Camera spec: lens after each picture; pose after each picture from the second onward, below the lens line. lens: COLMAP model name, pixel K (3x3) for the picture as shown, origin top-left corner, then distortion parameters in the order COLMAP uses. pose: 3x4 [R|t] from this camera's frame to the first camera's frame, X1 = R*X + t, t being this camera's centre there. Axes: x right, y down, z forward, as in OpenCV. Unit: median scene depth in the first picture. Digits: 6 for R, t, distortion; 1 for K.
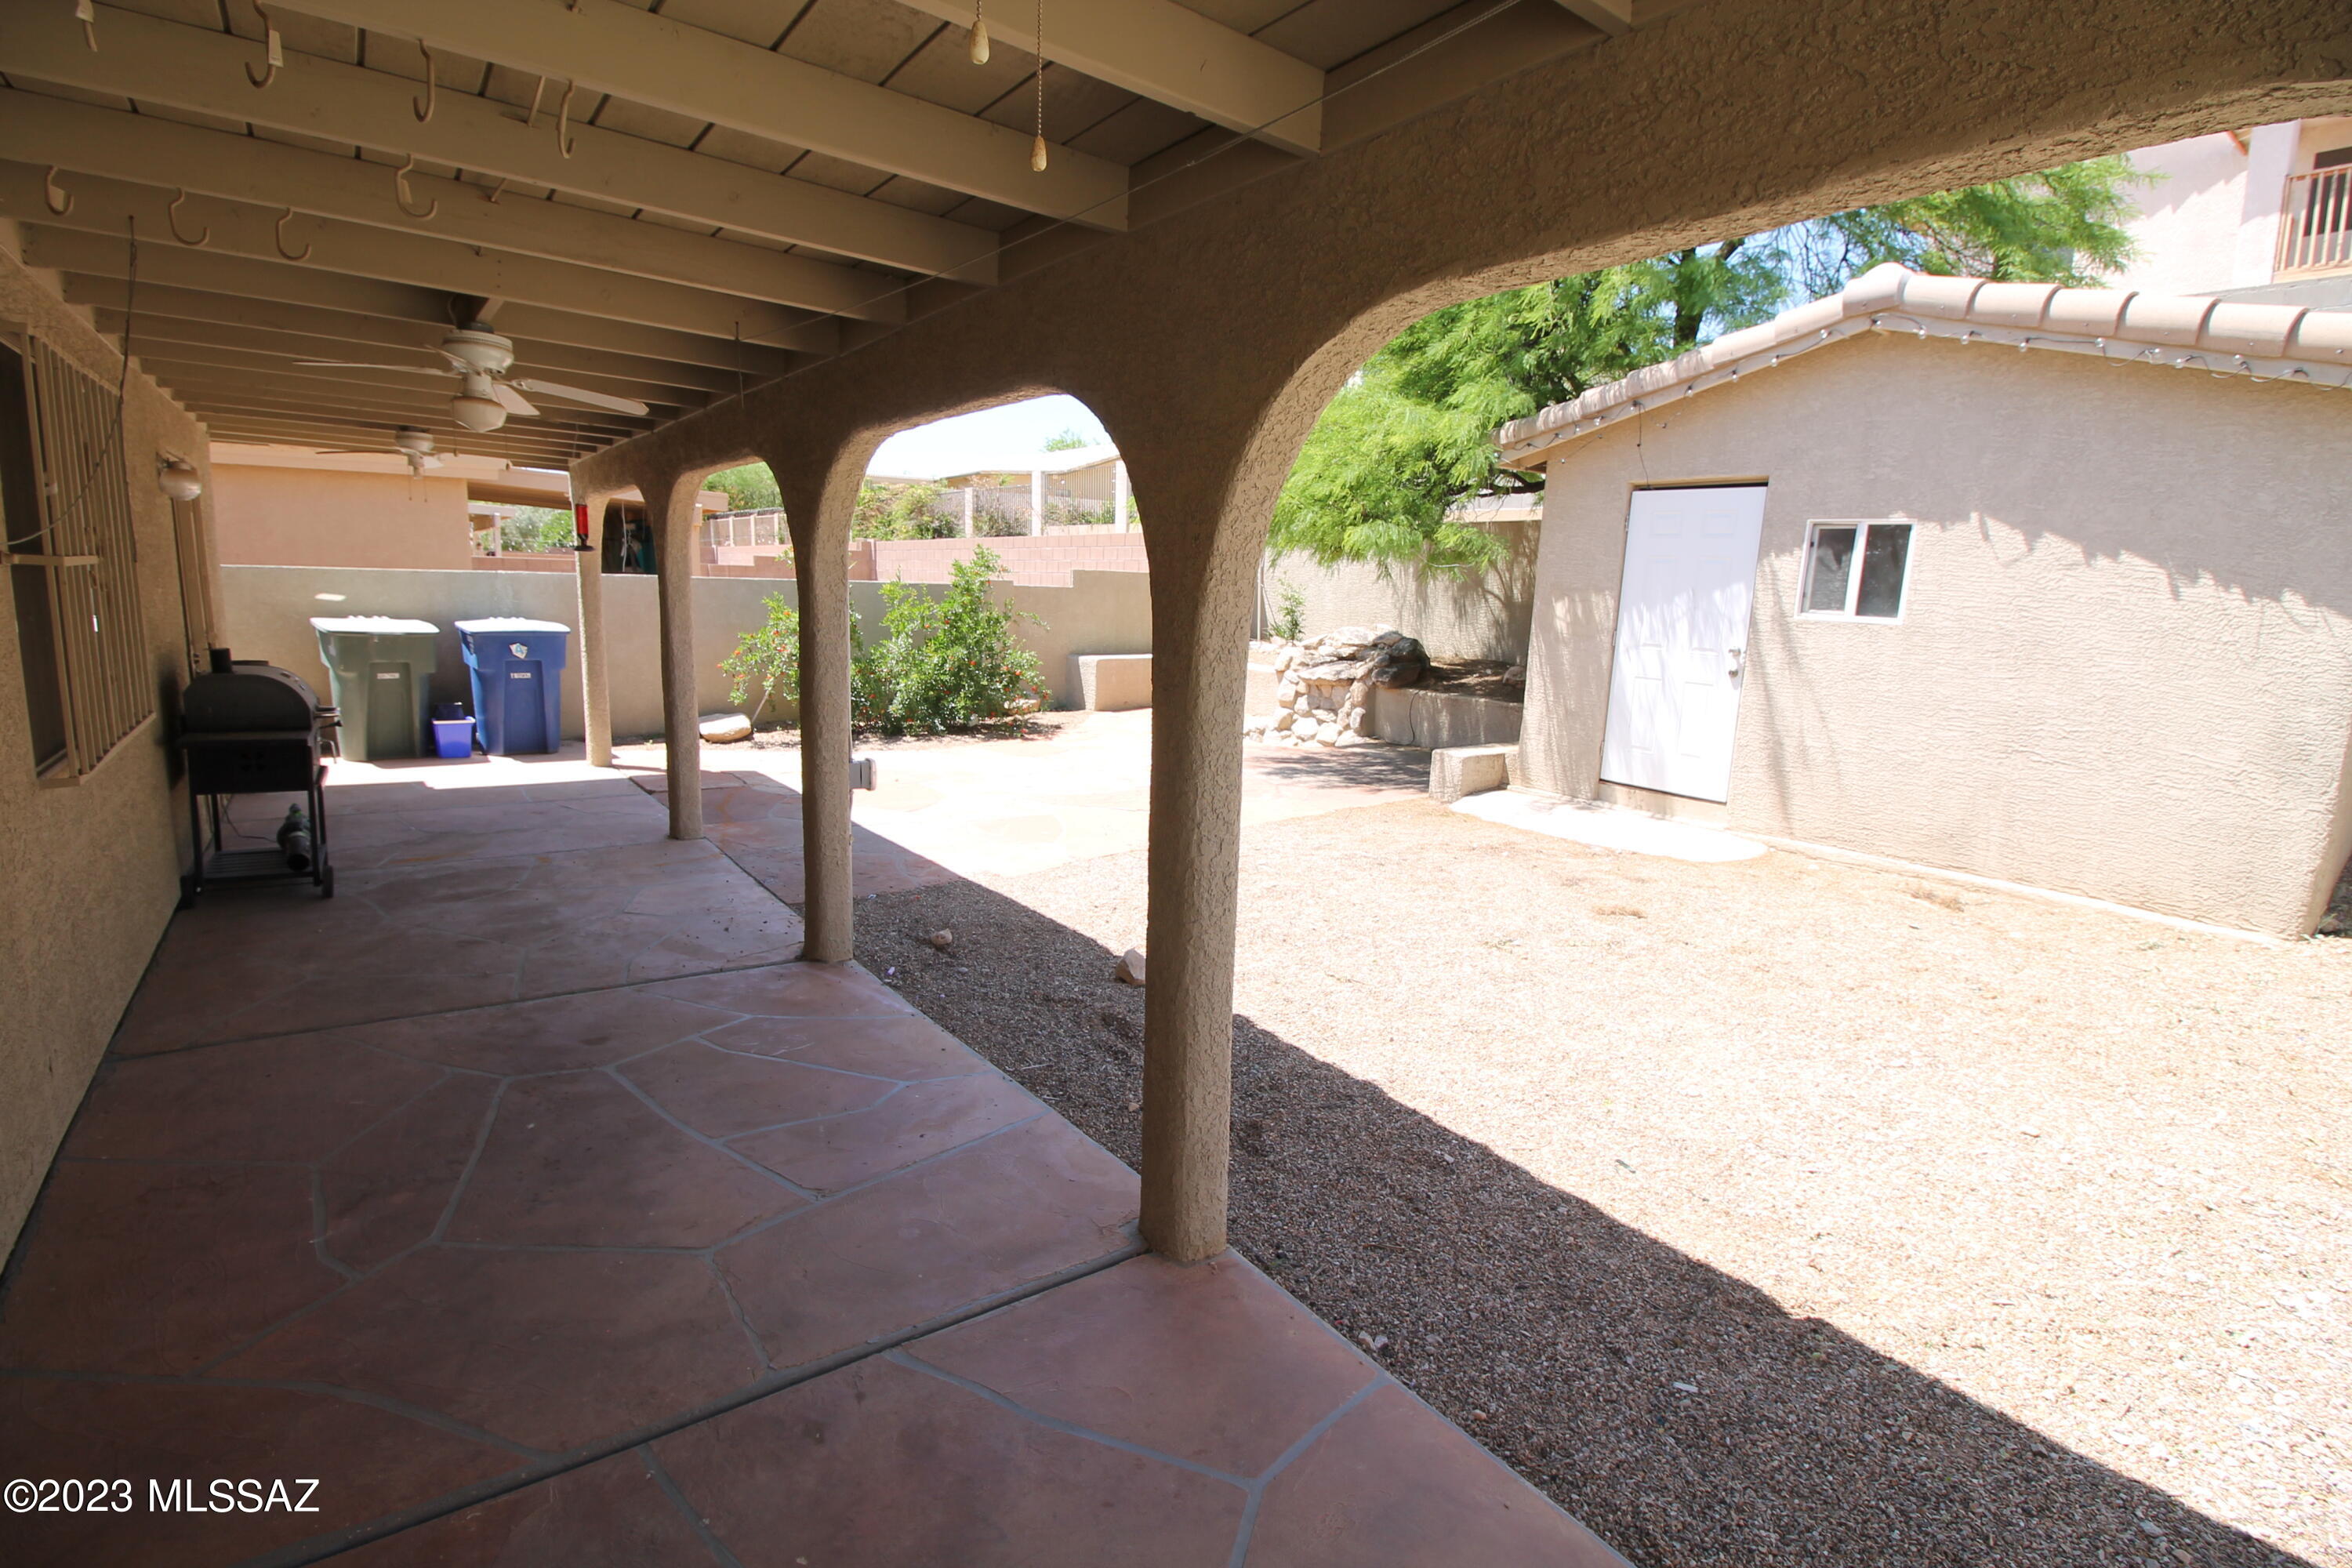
lens RADIAL K [[1098.0, 0, 1165.4], [0, 1098.0, 769.5], [0, 0, 1]] dist [0.001227, -0.014909]
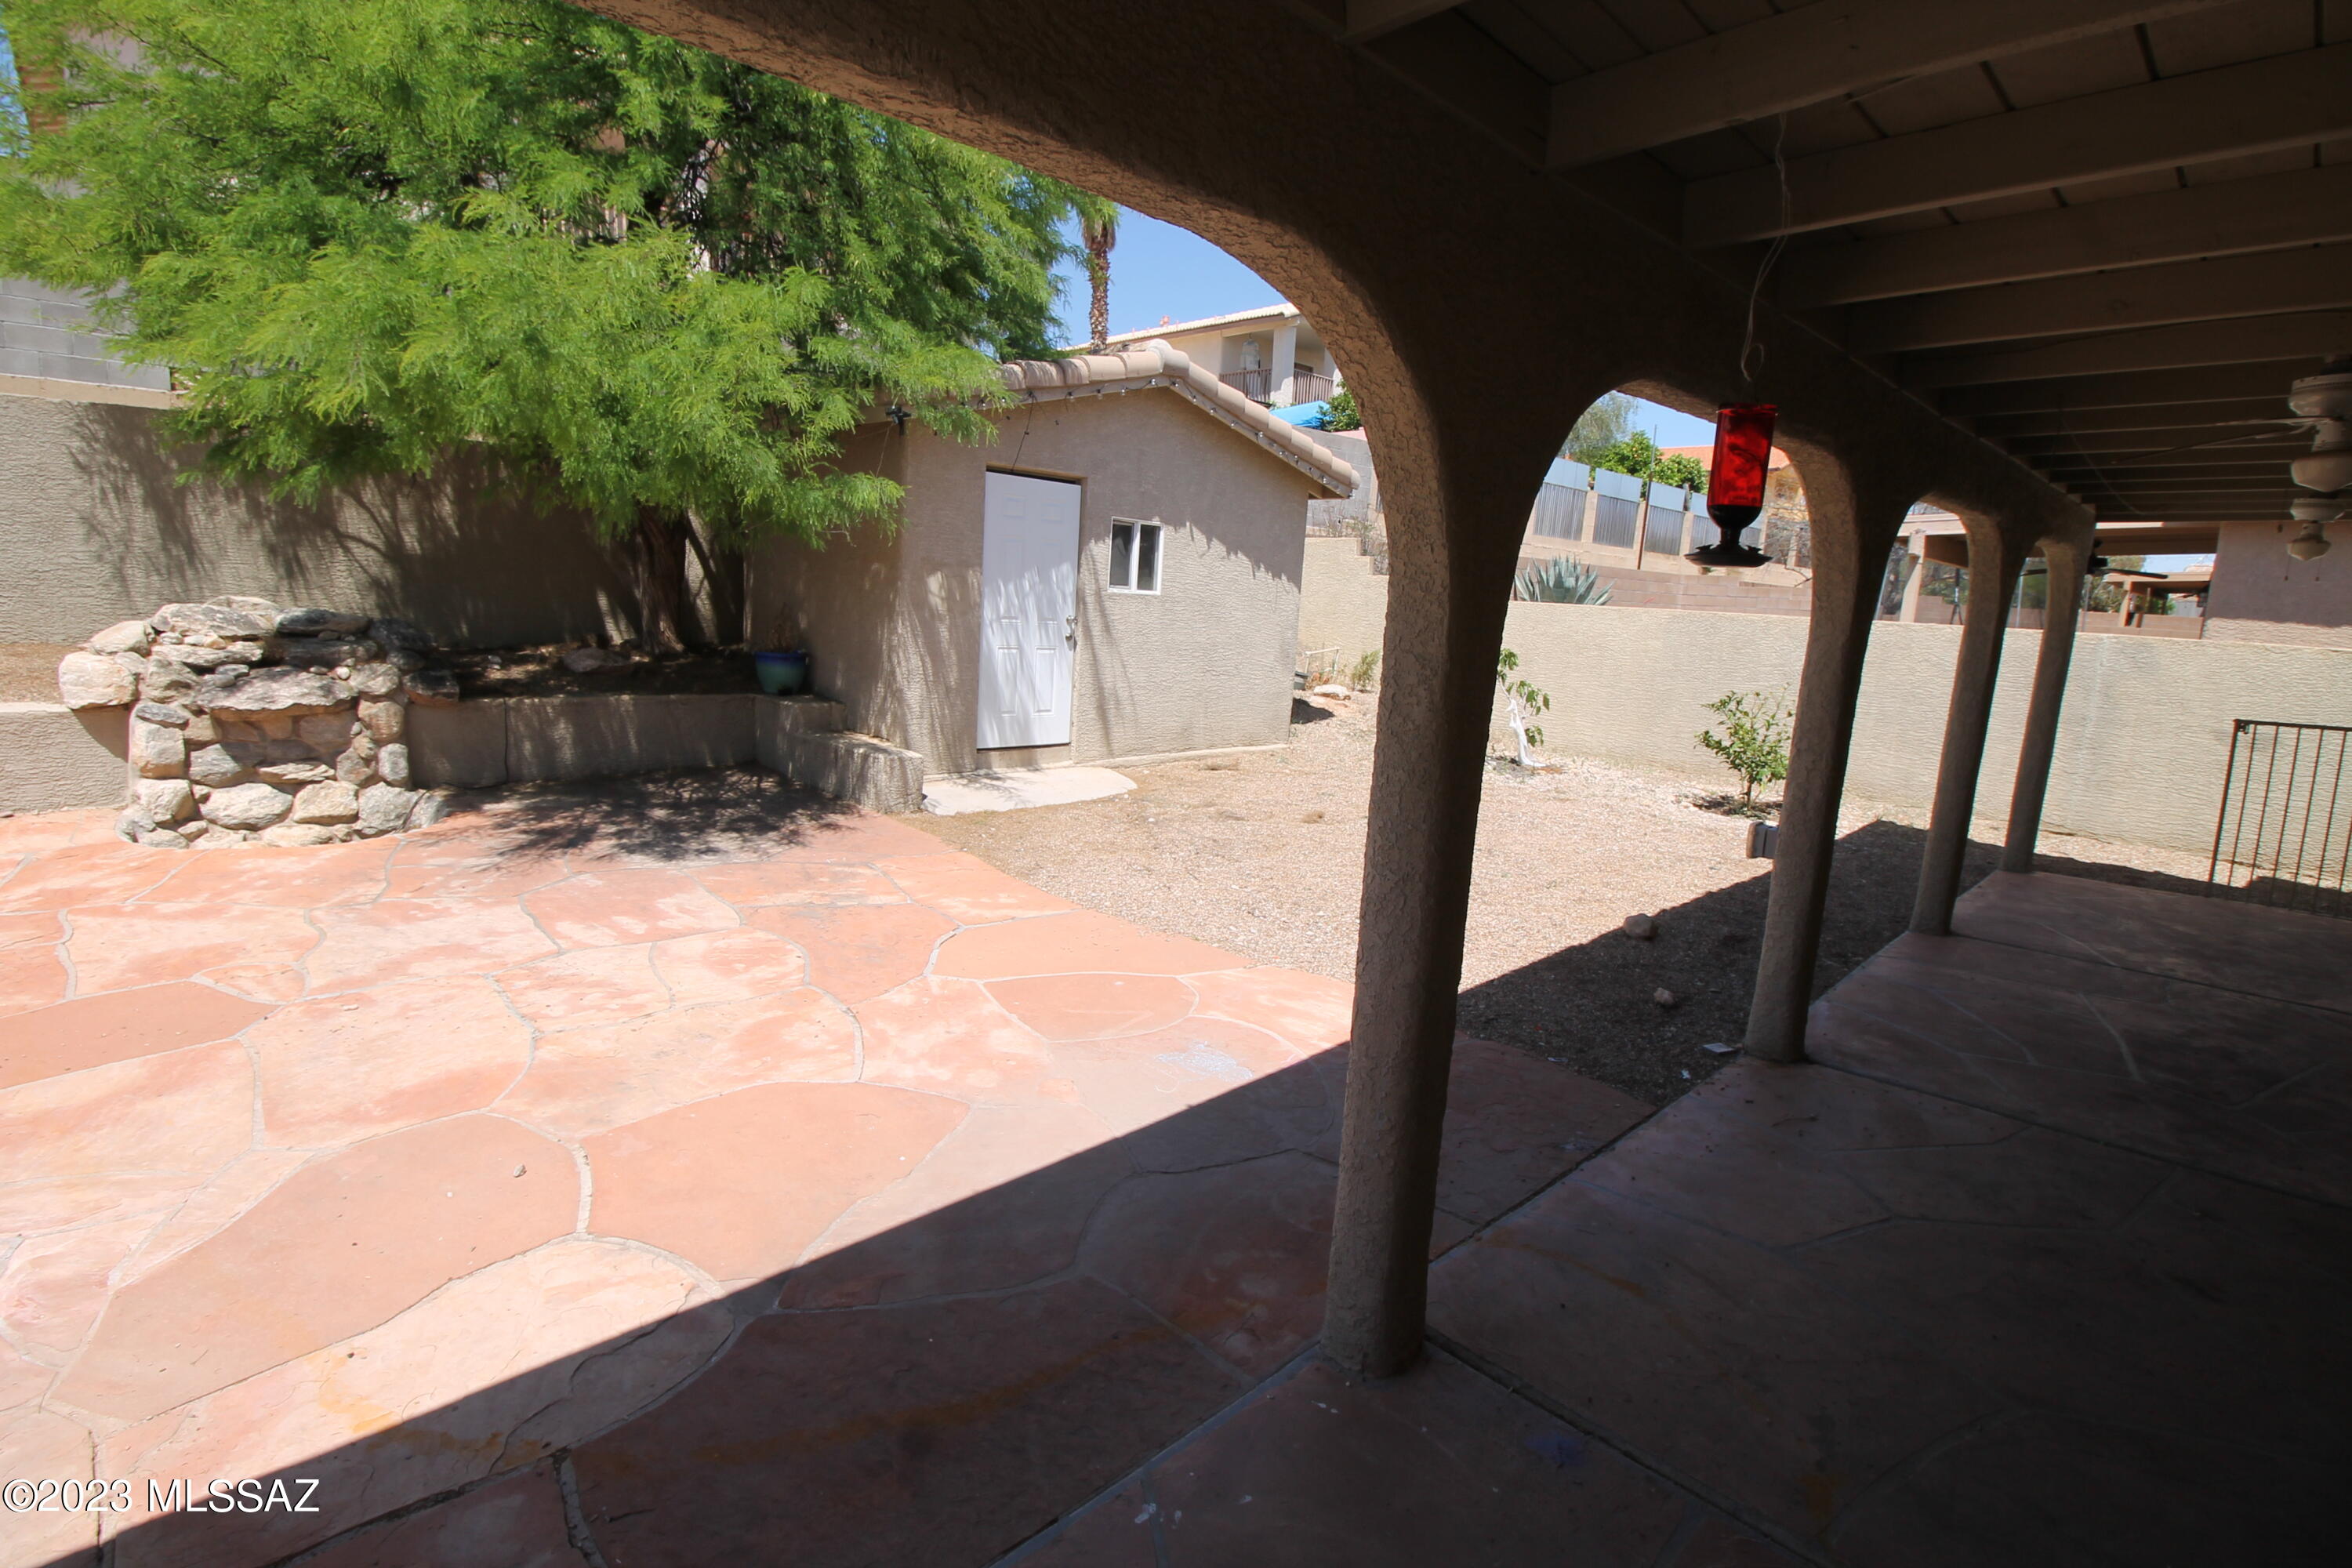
lens RADIAL K [[1127.8, 0, 1138.9], [0, 1127.8, 760.9], [0, 0, 1]] dist [0.001446, -0.015372]
pose [[-0.128292, -0.193401, 0.972696, -0.861970], [0.108716, 0.972147, 0.207631, -0.240930], [-0.985760, 0.132385, -0.103692, 1.257487]]
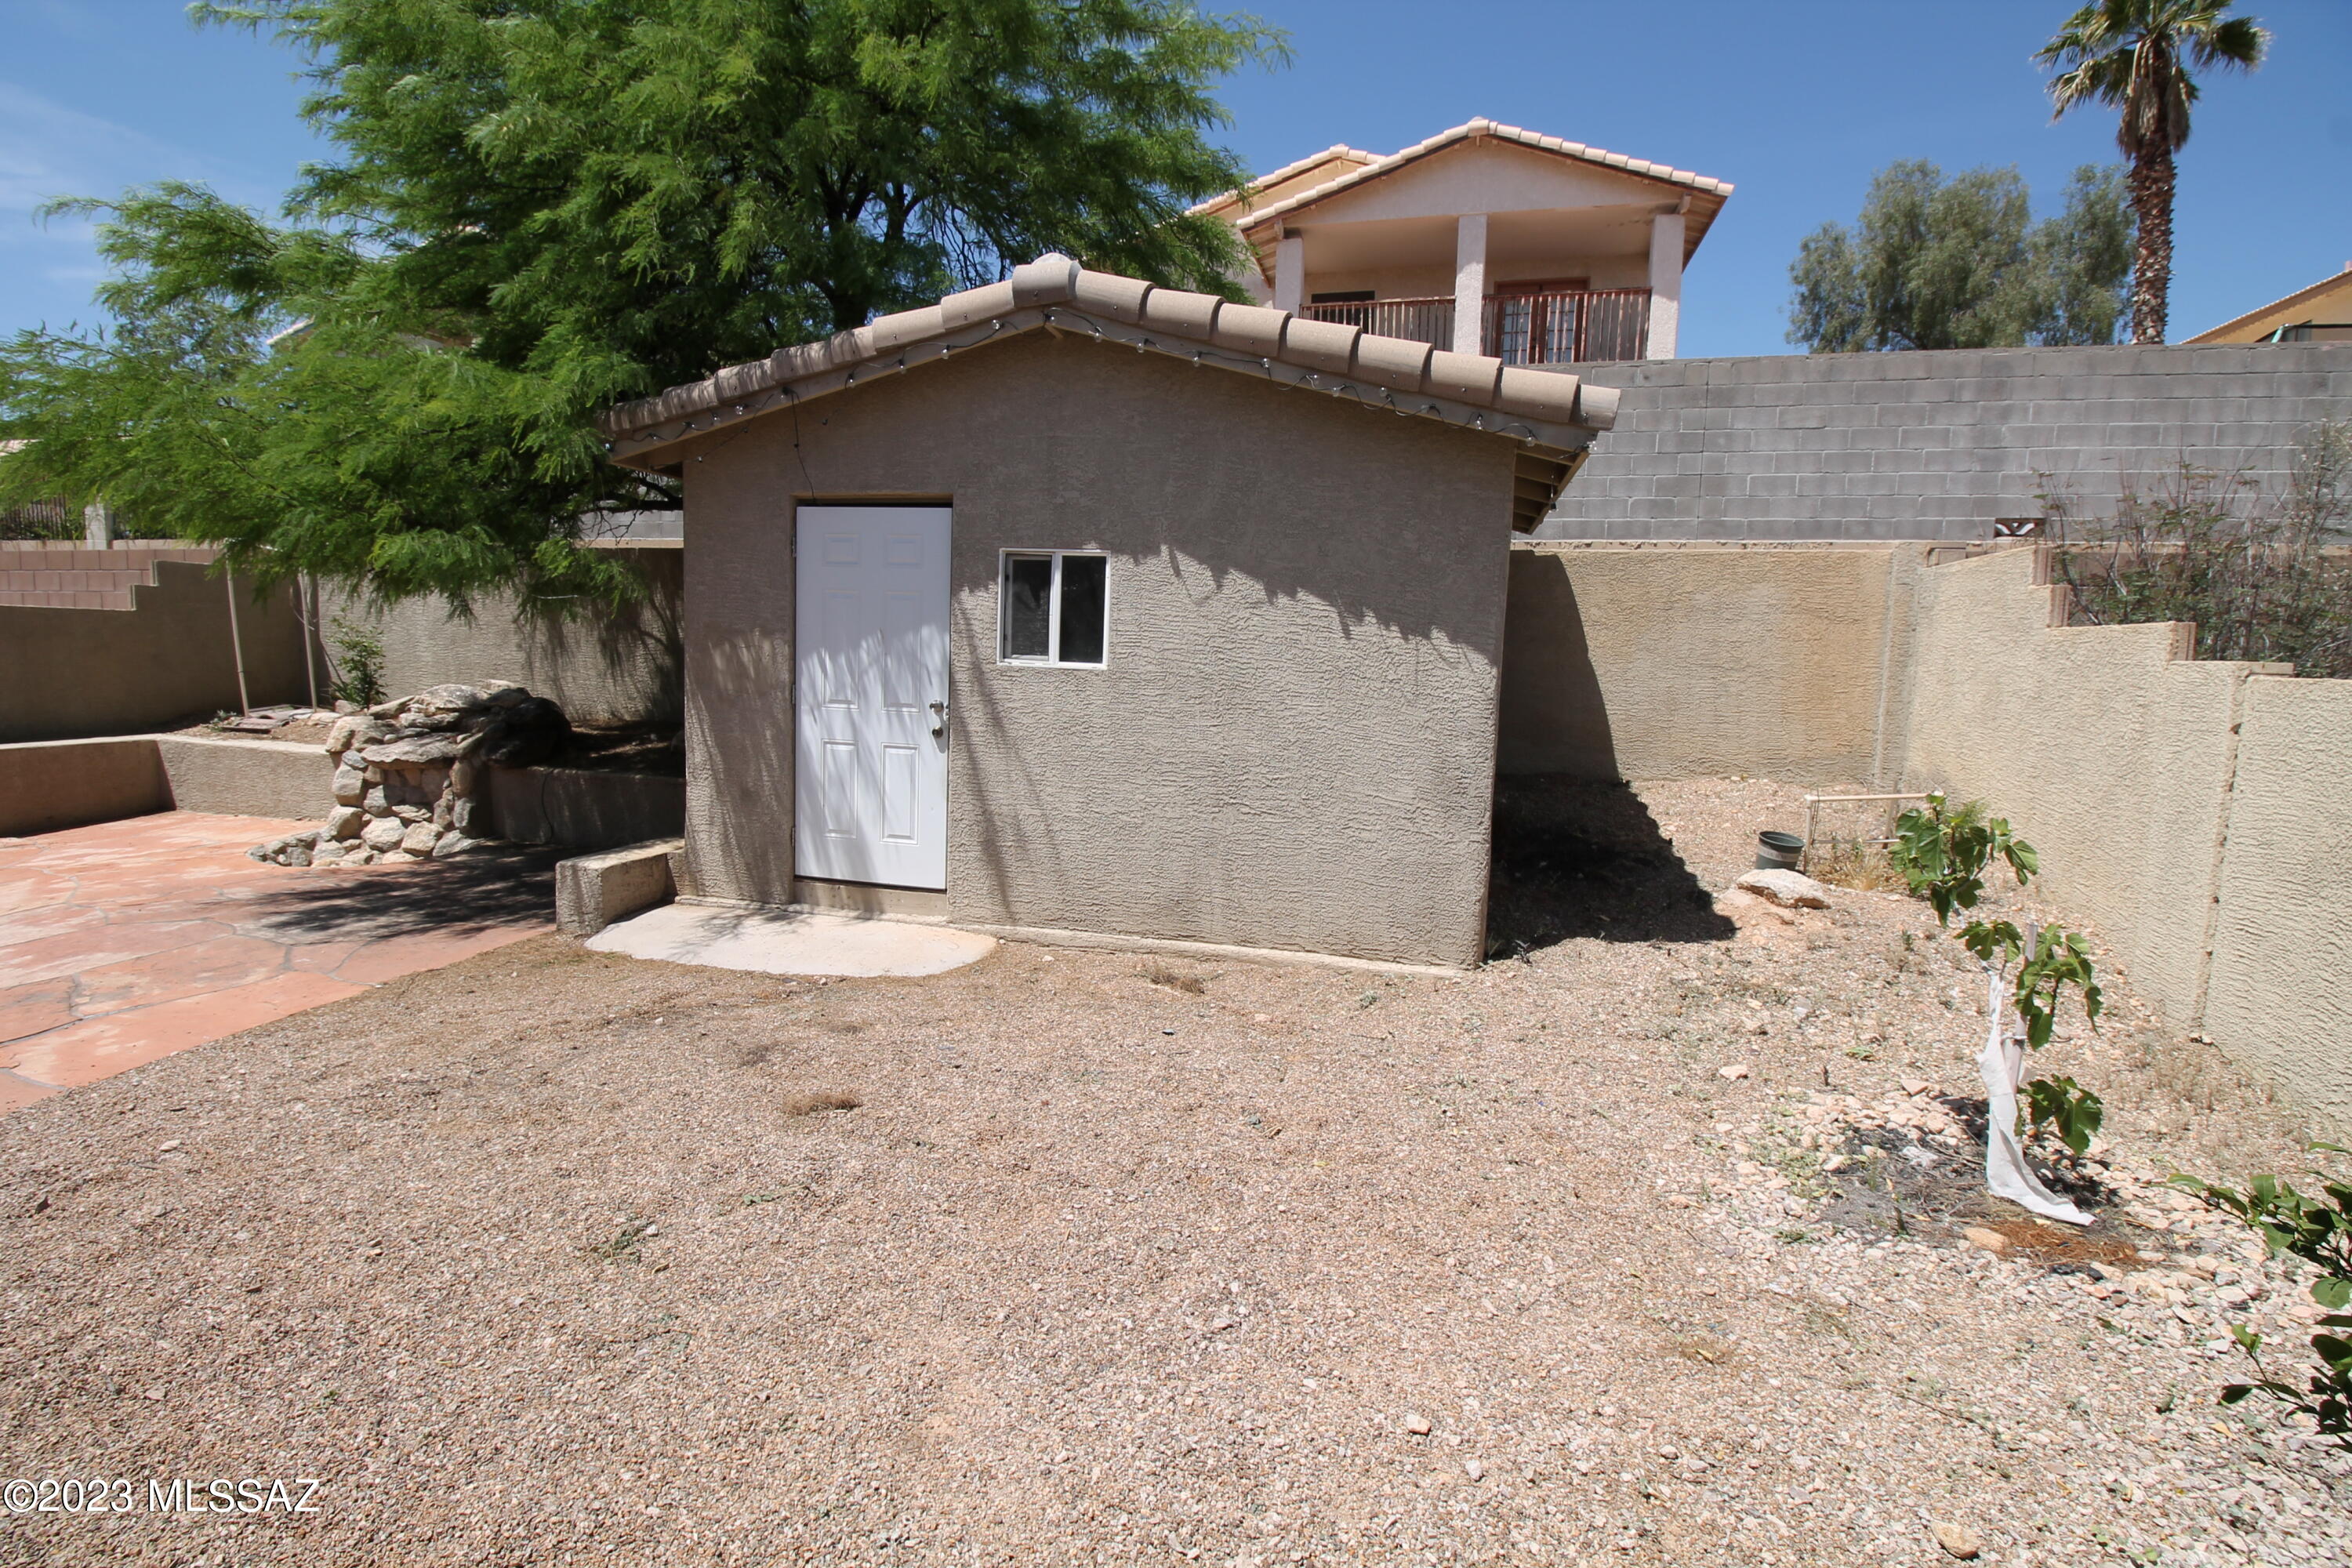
lens RADIAL K [[1093.1, 0, 1167.8], [0, 1093.1, 760.6], [0, 0, 1]] dist [0.001574, -0.013399]
pose [[0.772433, -0.075574, 0.630584, 0.156839], [0.104923, 0.994436, -0.009344, -0.048361], [-0.626369, 0.073381, 0.776065, 0.304357]]
